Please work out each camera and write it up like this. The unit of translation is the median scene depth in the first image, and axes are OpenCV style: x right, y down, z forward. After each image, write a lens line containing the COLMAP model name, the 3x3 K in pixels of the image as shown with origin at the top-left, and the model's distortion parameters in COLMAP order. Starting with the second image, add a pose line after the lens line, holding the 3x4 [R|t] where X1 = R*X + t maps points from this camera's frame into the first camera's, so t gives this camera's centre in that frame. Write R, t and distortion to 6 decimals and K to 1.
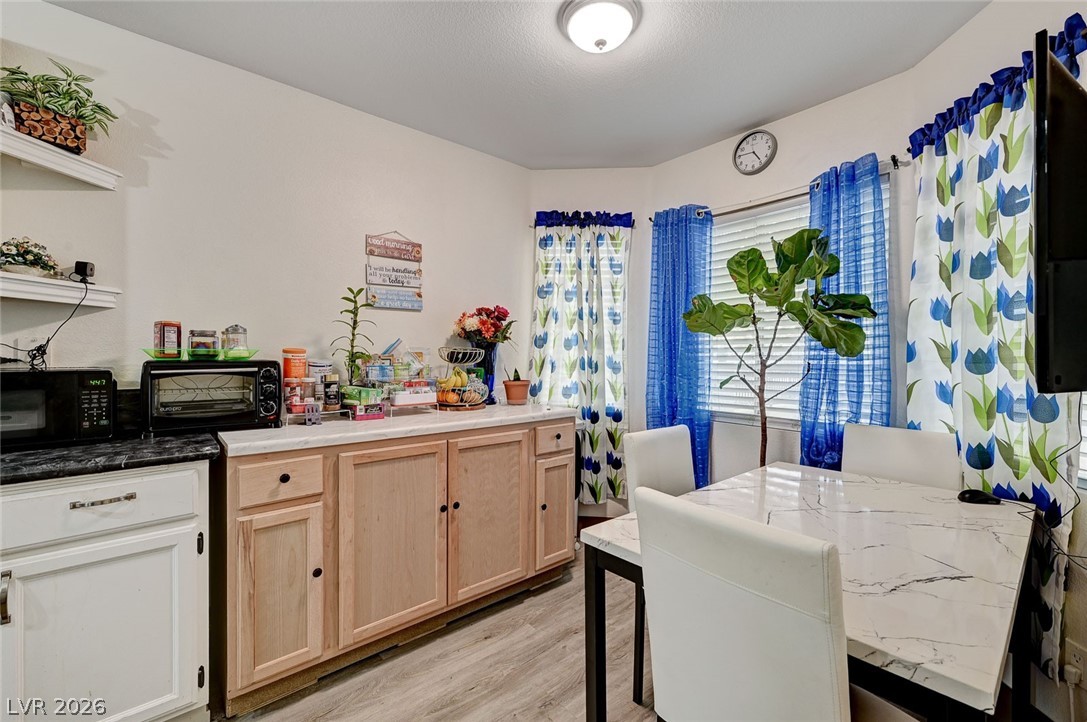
lens RADIAL K [[451.2, 0, 543.5], [0, 451.2, 361.0], [0, 0, 1]] dist [0.001938, 0.000341]
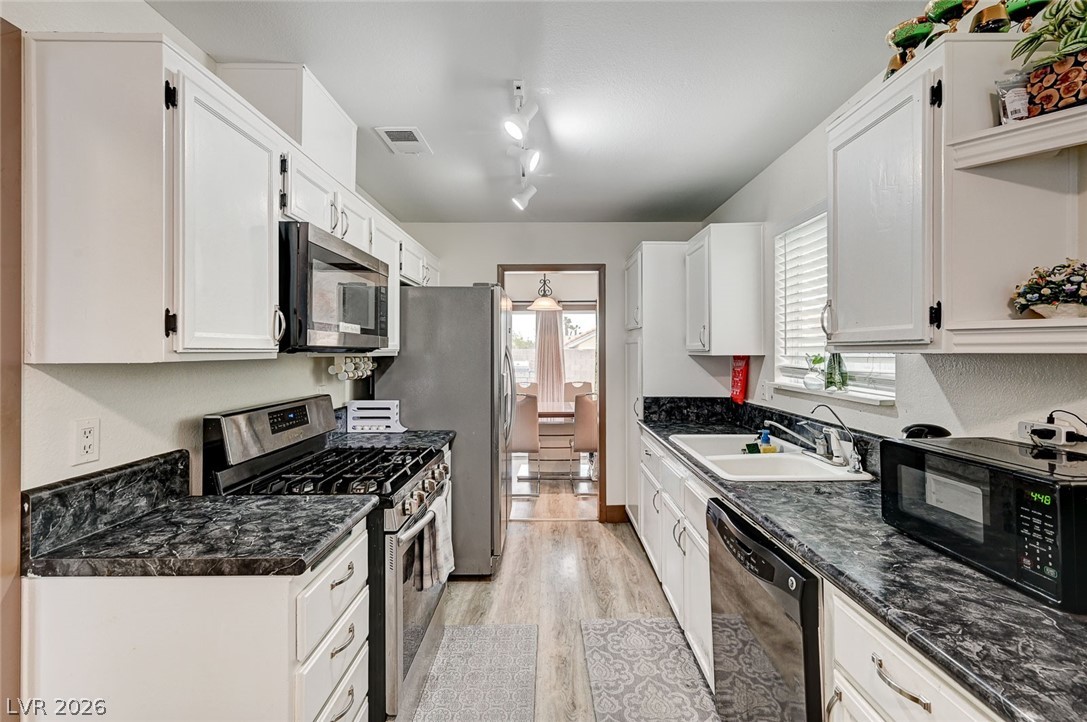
lens RADIAL K [[461.9, 0, 555.2], [0, 461.9, 355.6], [0, 0, 1]] dist [-0.000324, -0.000053]
pose [[-0.642814, -0.001462, -0.766021, -0.094372], [-0.014495, 0.999842, 0.010255, -0.093872], [0.765885, 0.017695, -0.642734, 0.639321]]
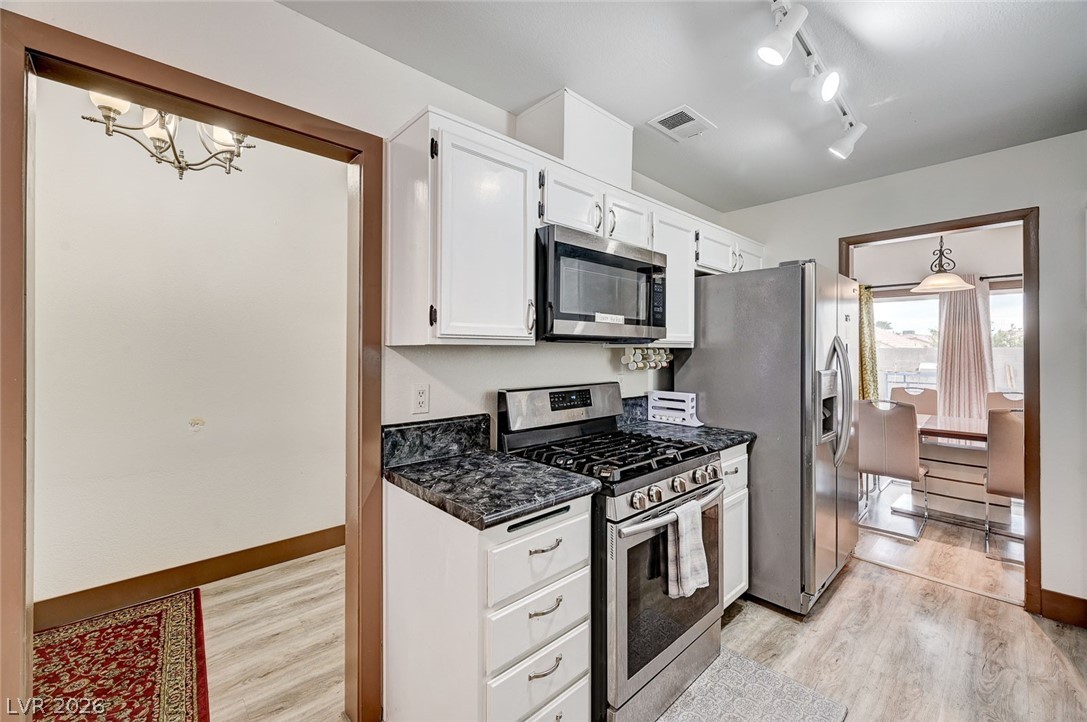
lens RADIAL K [[436.9, 0, 549.3], [0, 436.9, 351.6], [0, 0, 1]] dist [-0.004283, -0.000007]
pose [[-0.998830, -0.012560, -0.046696, -0.369320], [-0.013330, 0.999780, 0.016220, -0.076776], [0.046482, 0.016824, -0.998777, 0.647849]]
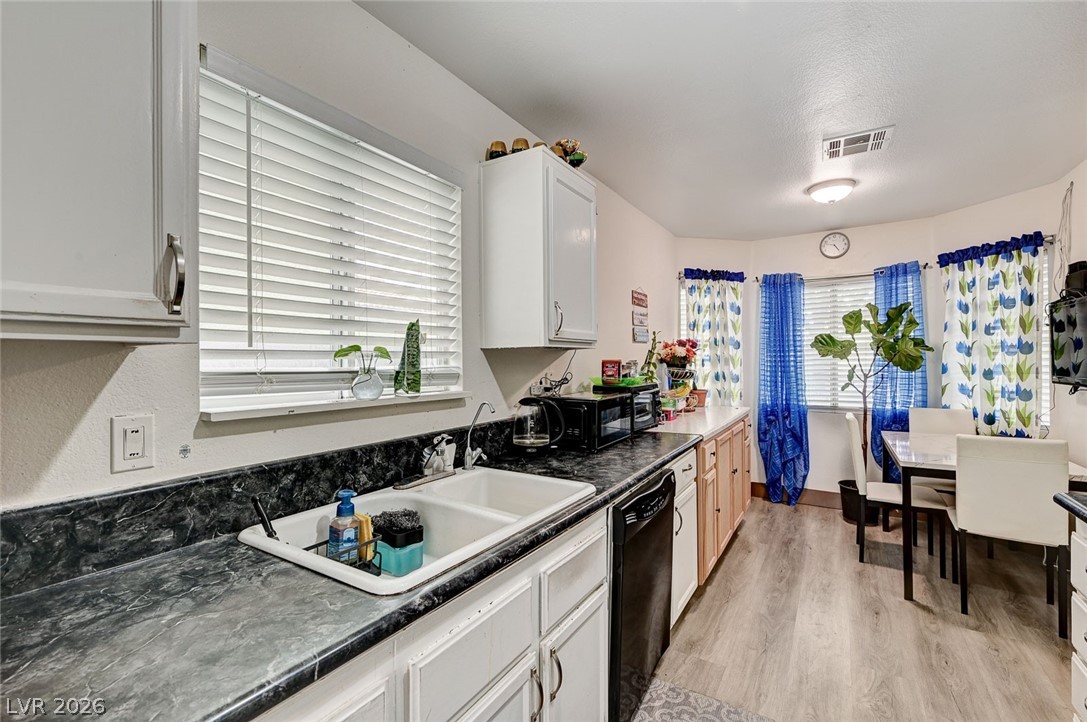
lens RADIAL K [[466.6, 0, 539.6], [0, 466.6, 361.5], [0, 0, 1]] dist [-0.000089, -0.000139]
pose [[0.958708, -0.013186, 0.284087, -1.262956], [0.015713, 0.999855, -0.006617, -0.058187], [-0.283959, 0.010807, 0.958776, -0.373026]]
